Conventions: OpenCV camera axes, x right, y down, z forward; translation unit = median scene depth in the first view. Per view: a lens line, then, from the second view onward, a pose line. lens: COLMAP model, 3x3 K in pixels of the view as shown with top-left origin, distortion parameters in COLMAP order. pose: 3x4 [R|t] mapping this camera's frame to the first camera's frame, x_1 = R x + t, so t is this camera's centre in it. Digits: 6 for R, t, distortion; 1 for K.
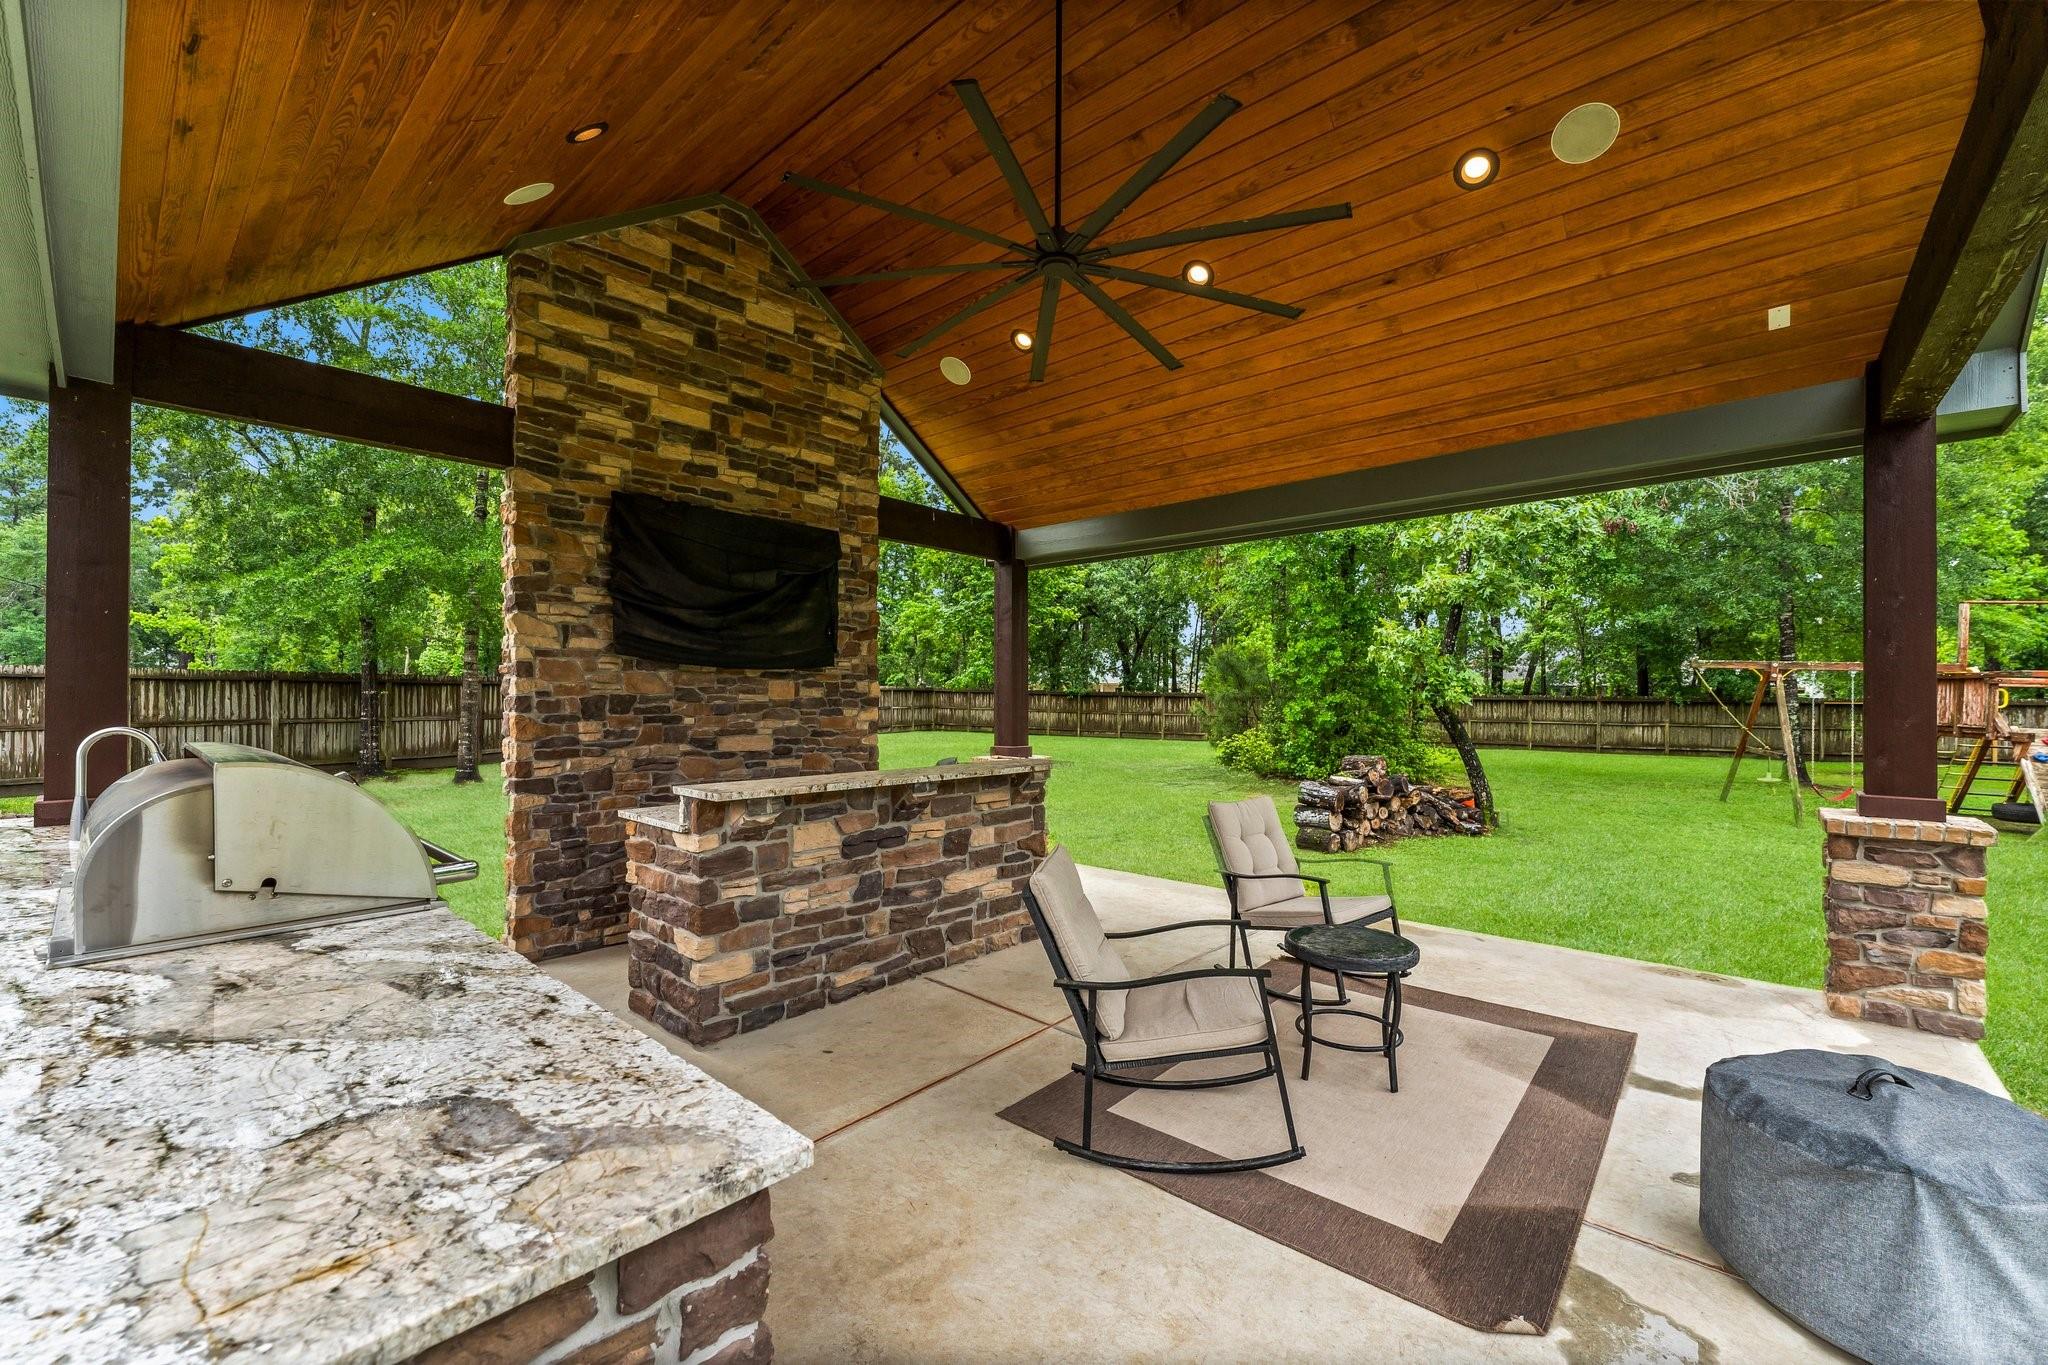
lens RADIAL K [[824.3, 0, 1028.0], [0, 824.3, 688.8], [0, 0, 1]] dist [-0.000395, 0.000093]
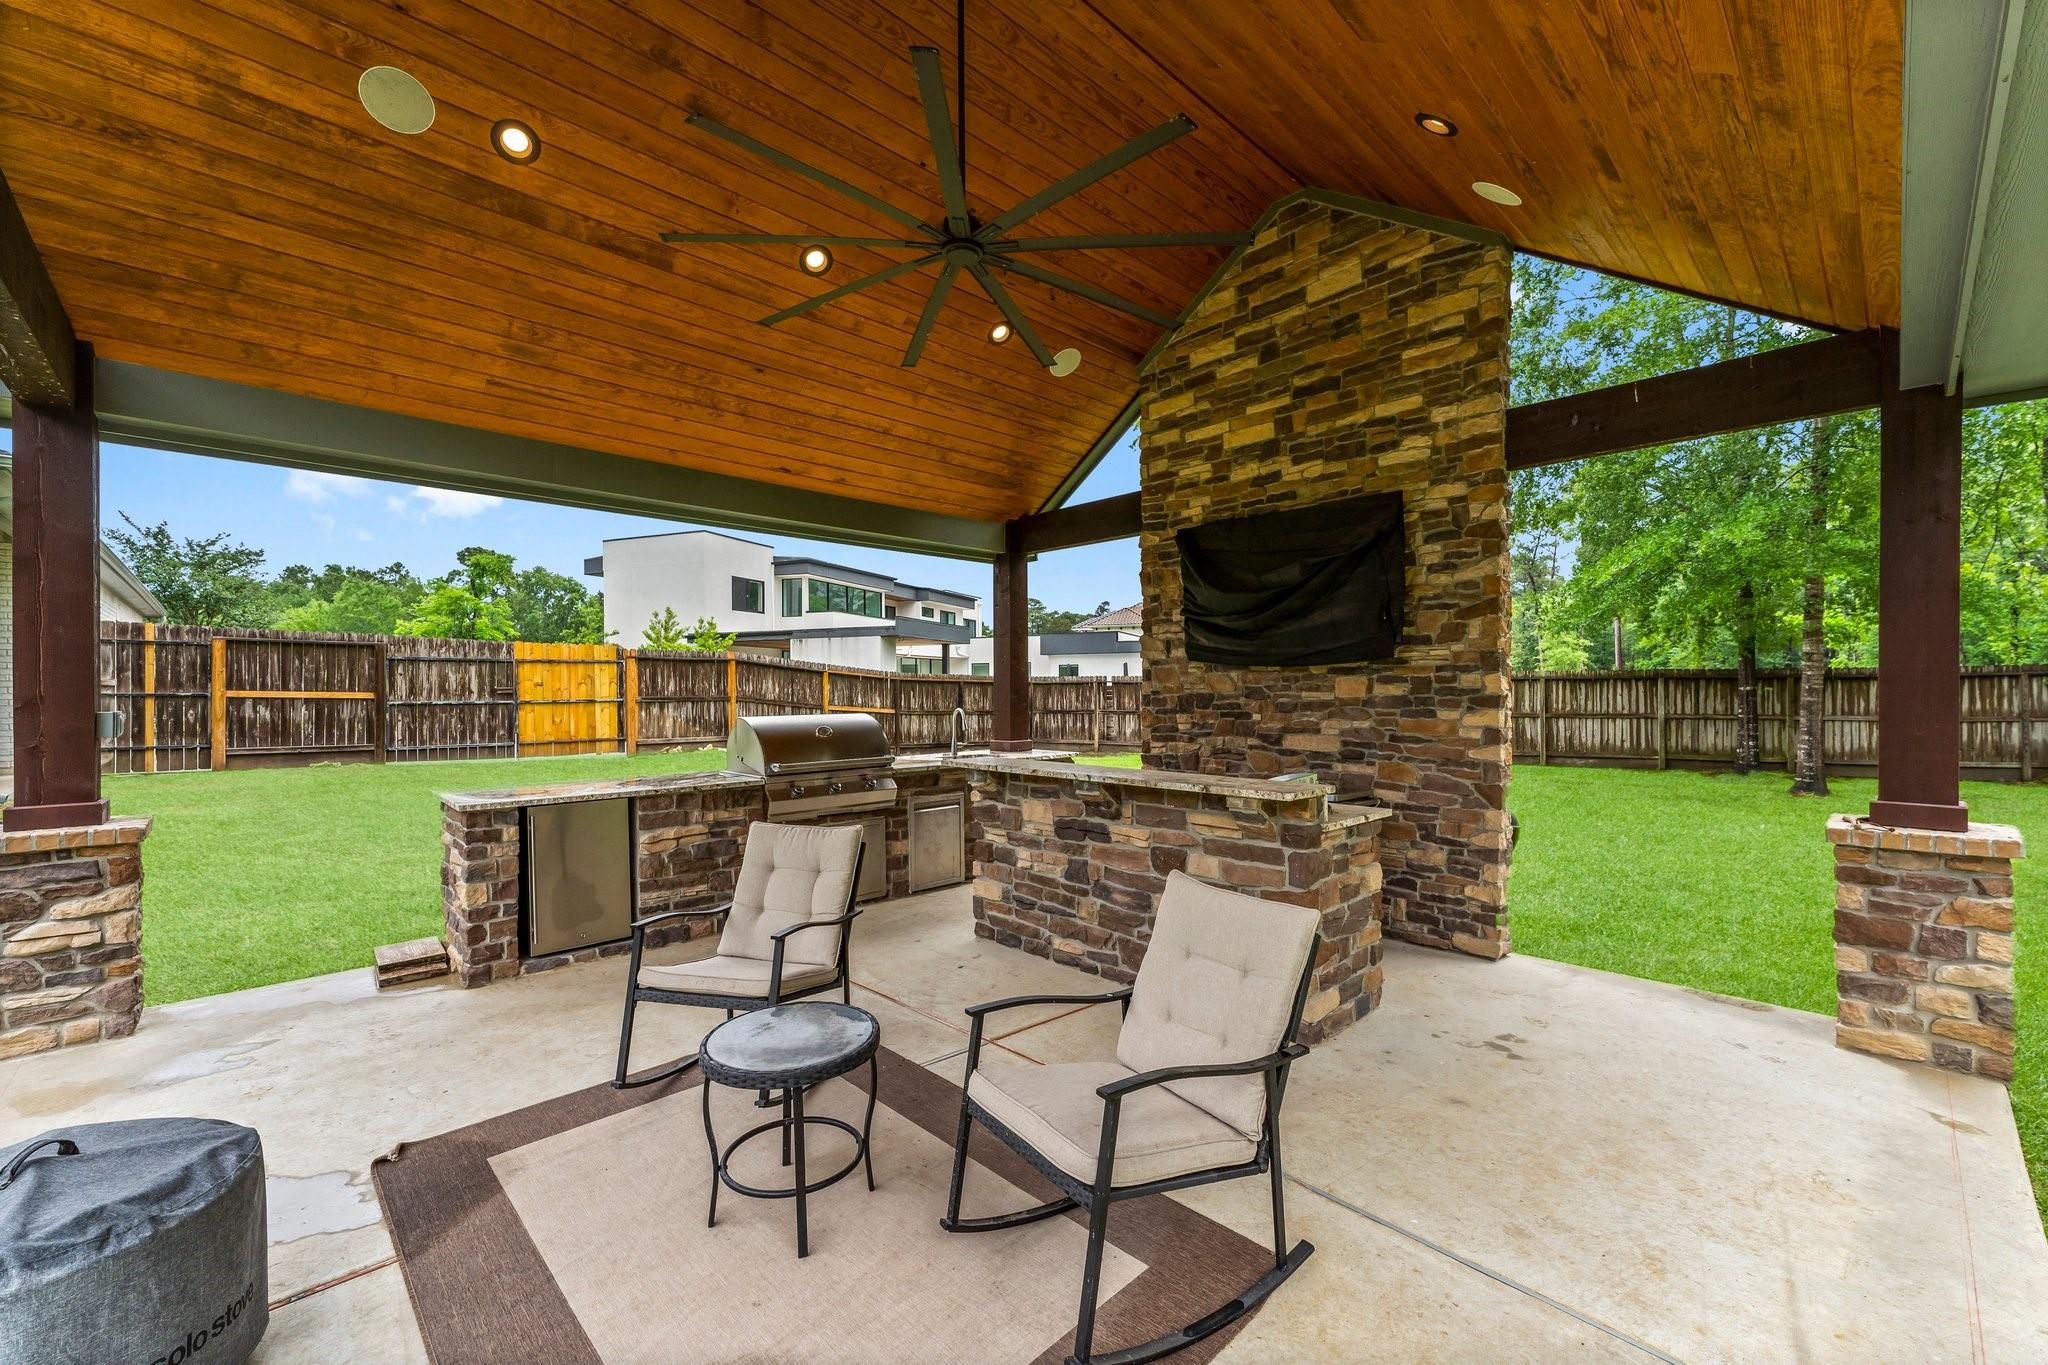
lens RADIAL K [[824.3, 0, 1034.7], [0, 824.3, 692.9], [0, 0, 1]] dist [-0.000395, 0.000093]
pose [[-0.075304, -0.002304, -0.997158, 0.651125], [0.012011, 0.999923, -0.003218, 0.006957], [0.997088, -0.012220, -0.075270, 0.754118]]
